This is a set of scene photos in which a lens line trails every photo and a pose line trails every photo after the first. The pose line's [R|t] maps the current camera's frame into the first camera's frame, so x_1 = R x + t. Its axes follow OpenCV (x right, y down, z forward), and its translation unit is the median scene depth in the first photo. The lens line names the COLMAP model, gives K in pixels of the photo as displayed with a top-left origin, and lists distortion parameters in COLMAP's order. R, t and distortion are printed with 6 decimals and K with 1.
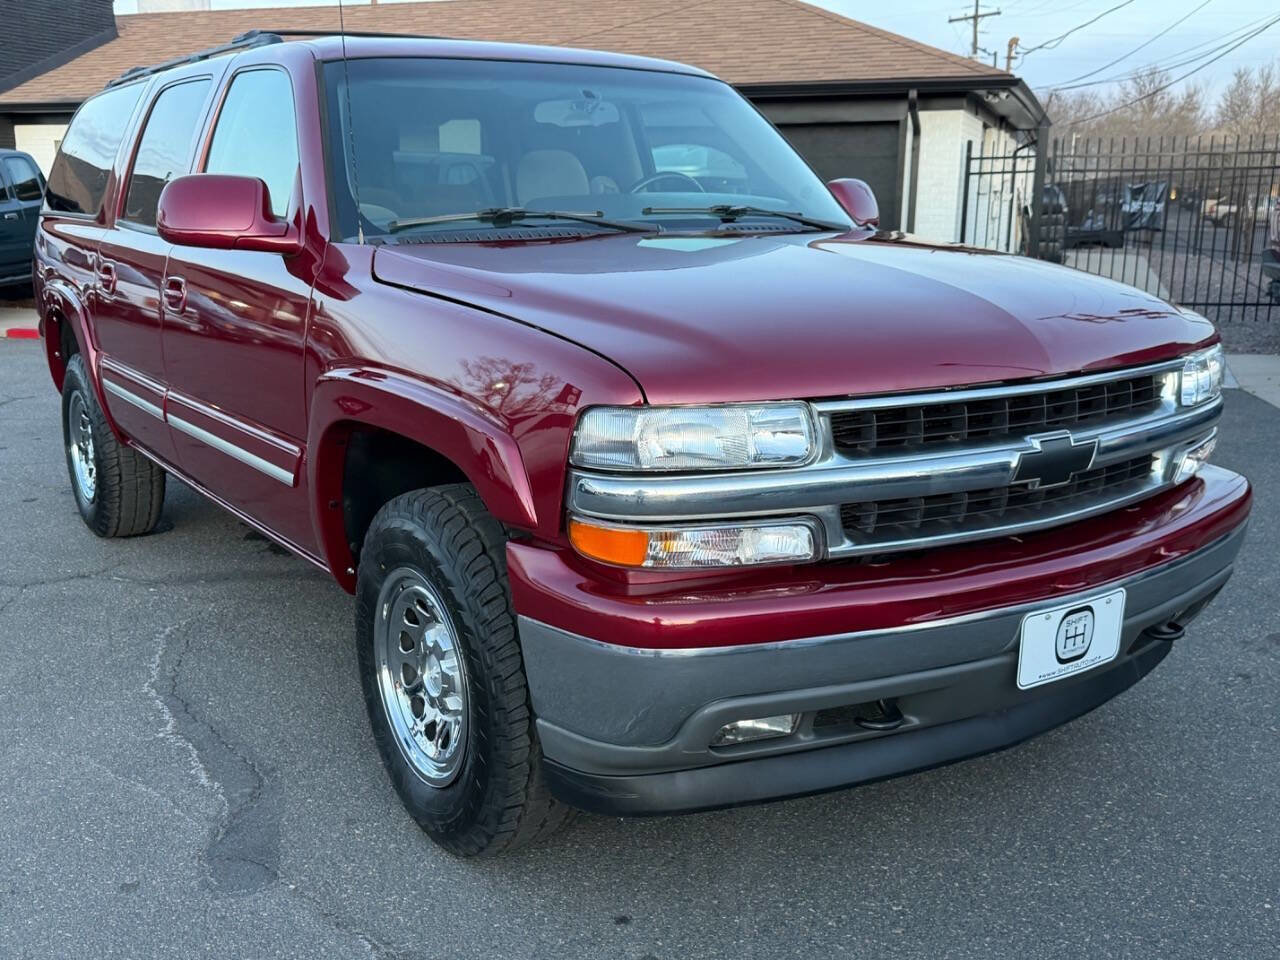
lens RADIAL K [[1423.5, 0, 614.7], [0, 1423.5, 461.2], [0, 0, 1]] dist [0.181085, -0.431261]
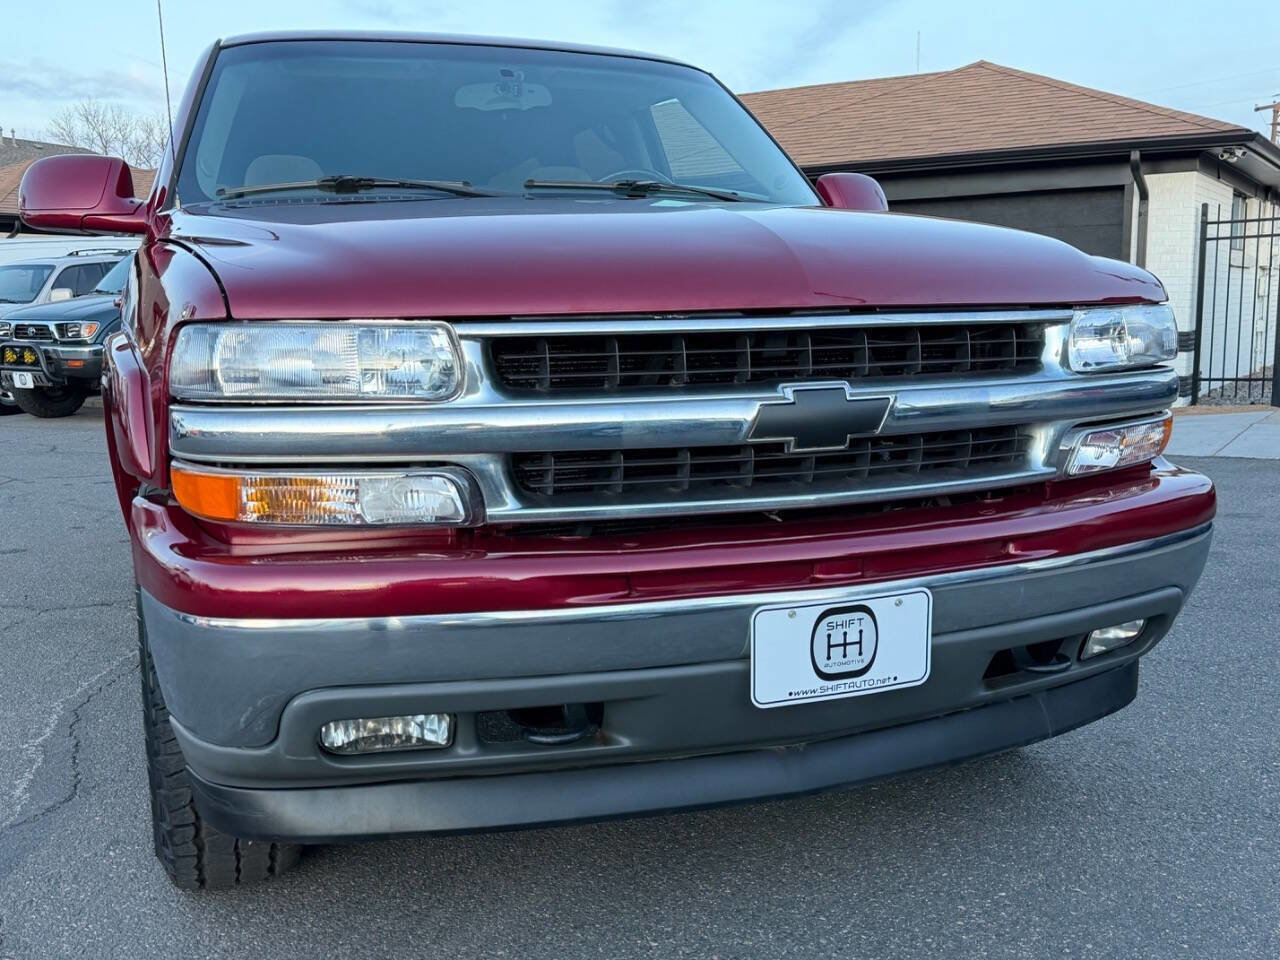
lens RADIAL K [[1386.6, 0, 609.5], [0, 1386.6, 456.4], [0, 0, 1]] dist [0.121553, -0.219641]
pose [[0.970374, 0.010039, -0.241401, 0.369977], [-0.030997, 0.996052, -0.083179, 0.085885], [0.239613, 0.088198, 0.966854, 0.243382]]
